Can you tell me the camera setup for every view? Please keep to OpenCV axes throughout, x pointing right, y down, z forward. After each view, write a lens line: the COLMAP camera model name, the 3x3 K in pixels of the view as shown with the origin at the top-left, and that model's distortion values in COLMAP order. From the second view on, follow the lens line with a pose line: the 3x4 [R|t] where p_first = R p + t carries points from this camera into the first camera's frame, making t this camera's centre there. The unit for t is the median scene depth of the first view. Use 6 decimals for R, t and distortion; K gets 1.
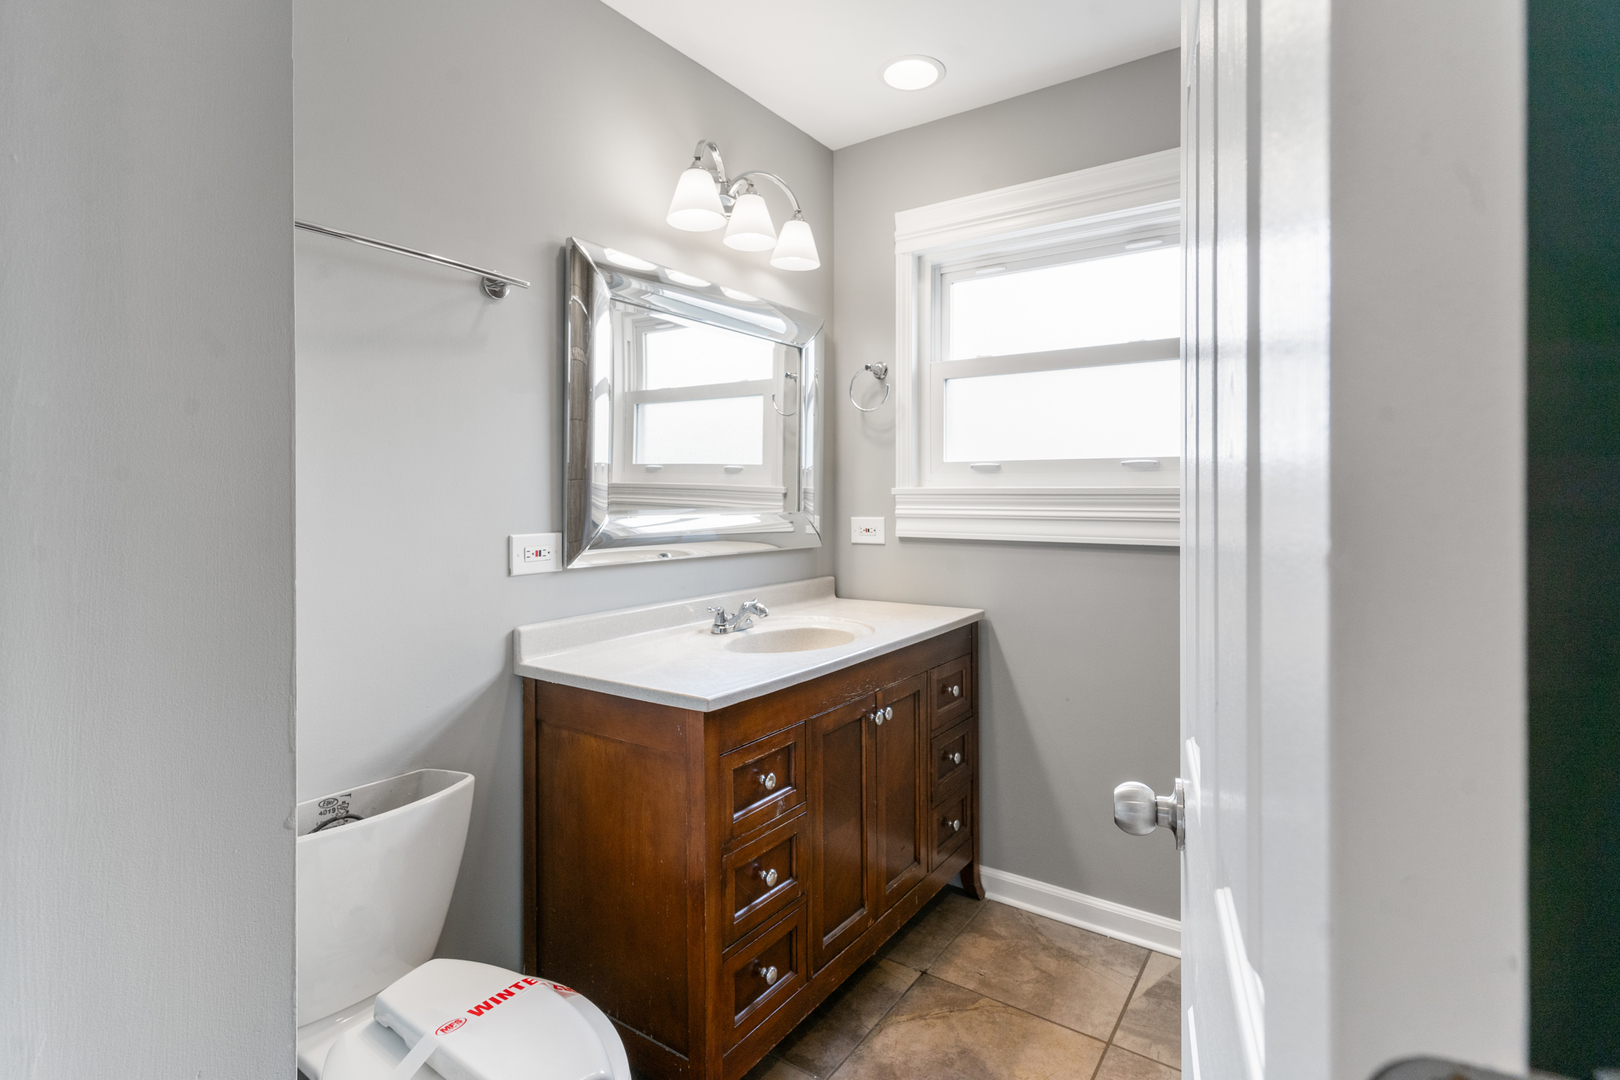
lens RADIAL K [[770.9, 0, 812.2], [0, 770.9, 542.8], [0, 0, 1]] dist [0.002963, 0.000176]
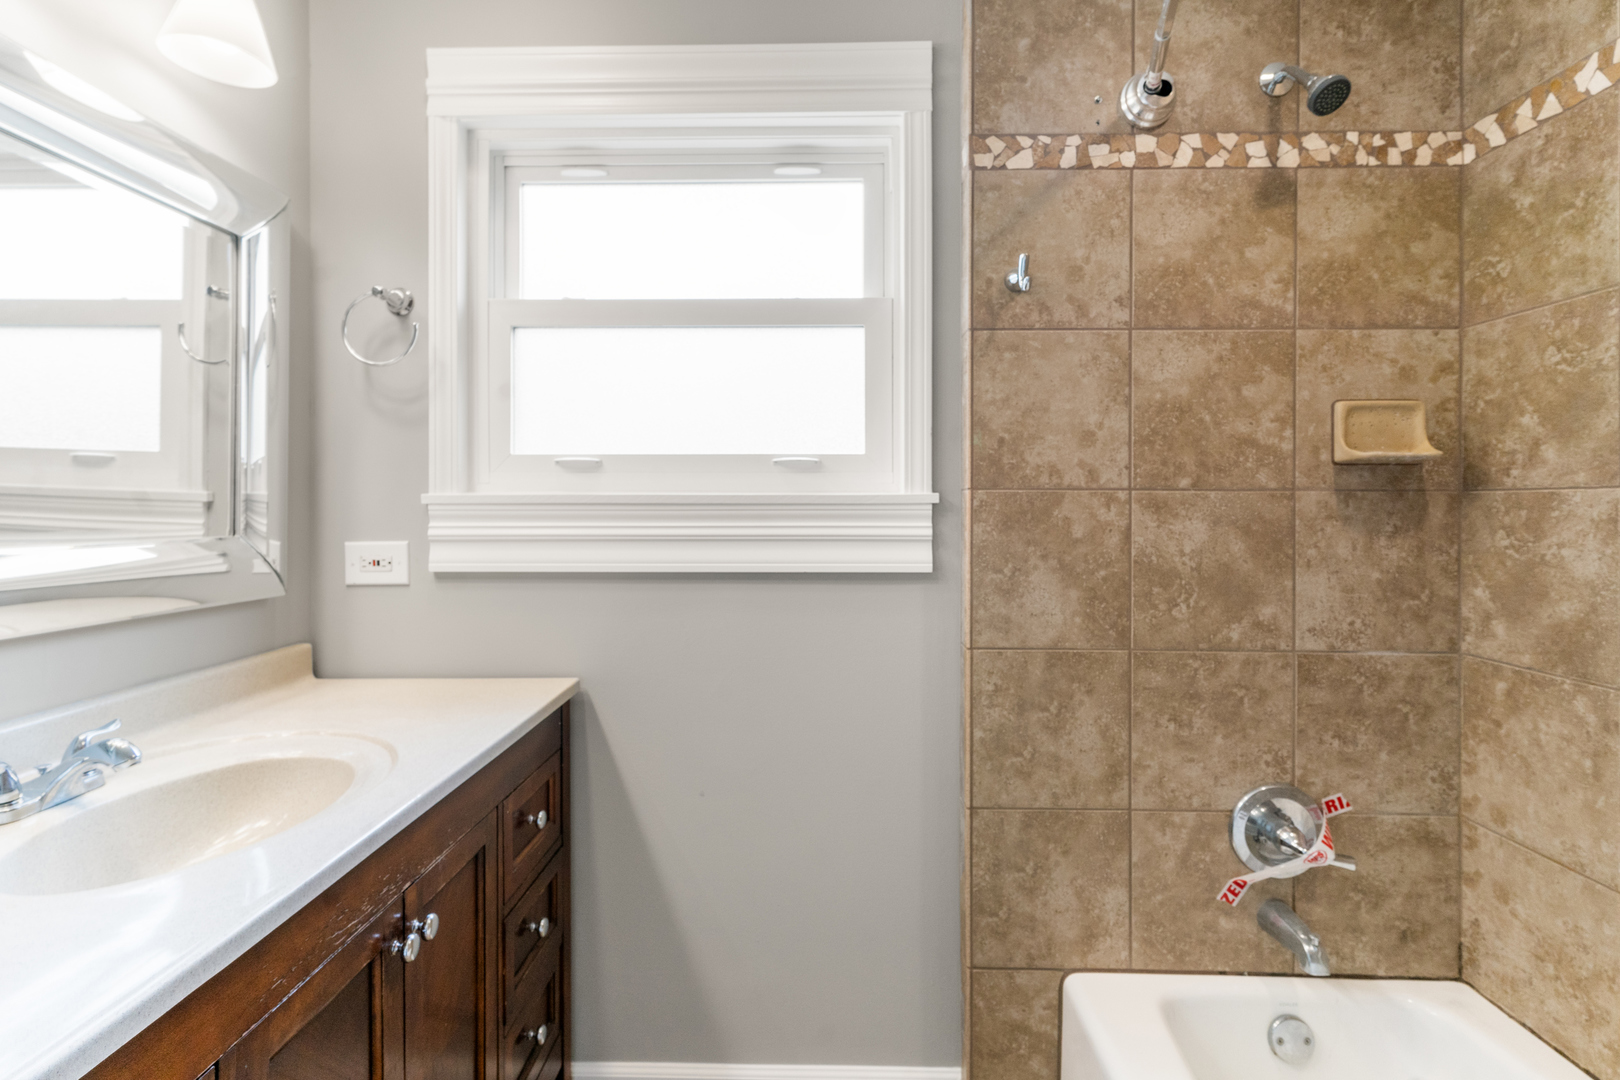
lens RADIAL K [[783.6, 0, 810.1], [0, 783.6, 498.0], [0, 0, 1]] dist [0.001623, -0.000056]
pose [[0.831671, 0.002946, 0.555261, 0.013921], [0.036682, 0.997510, -0.060234, -0.018755], [-0.554055, 0.070463, 0.829492, 0.314881]]
